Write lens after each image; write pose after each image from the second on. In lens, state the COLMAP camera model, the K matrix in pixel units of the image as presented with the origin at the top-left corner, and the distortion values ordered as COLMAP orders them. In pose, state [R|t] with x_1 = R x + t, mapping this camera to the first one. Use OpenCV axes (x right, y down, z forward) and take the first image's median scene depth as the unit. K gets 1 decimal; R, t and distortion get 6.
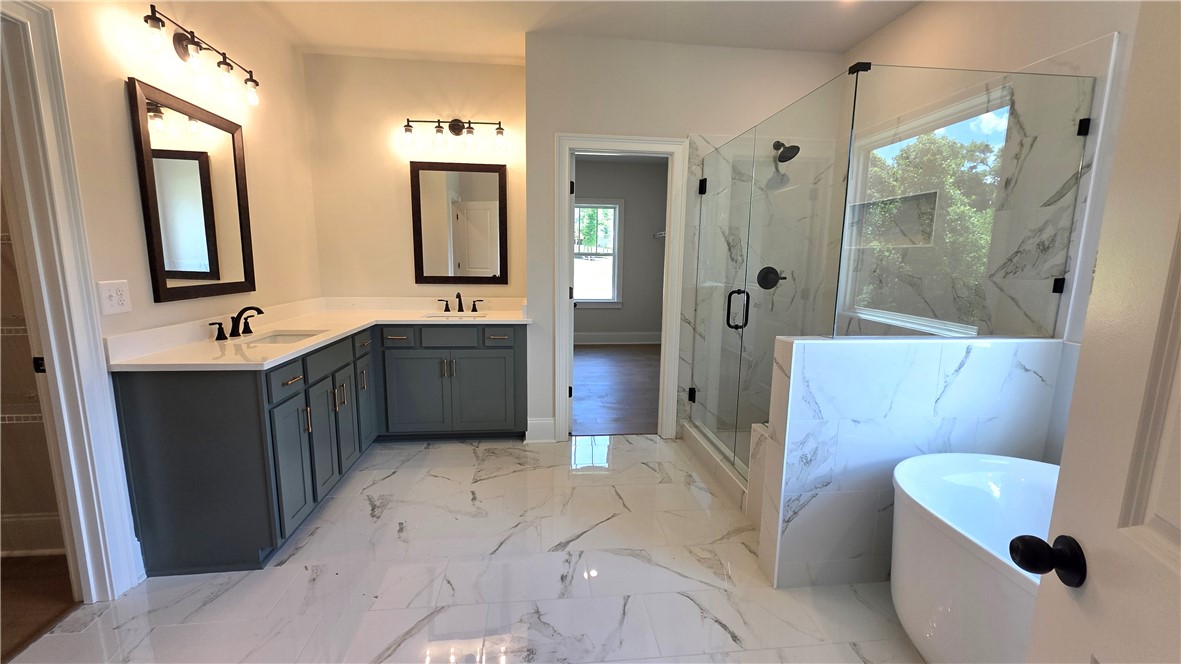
lens RADIAL K [[475.1, 0, 595.0], [0, 475.1, 331.4], [0, 0, 1]] dist [0.001985, 0.000143]
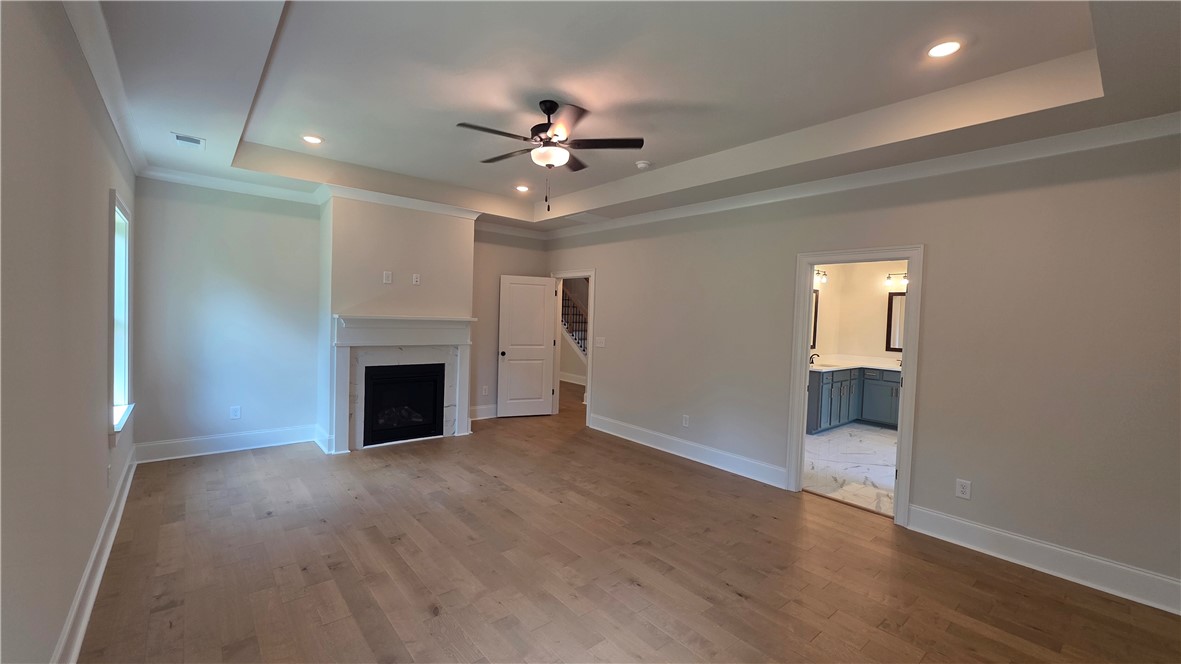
lens RADIAL K [[475.1, 0, 594.3], [0, 475.1, 333.5], [0, 0, 1]] dist [0.001985, 0.000143]
pose [[0.563226, 0.032323, -0.825671, 0.663121], [-0.155956, 0.985434, -0.067807, 0.173704], [0.811452, 0.166959, 0.560063, -1.281744]]
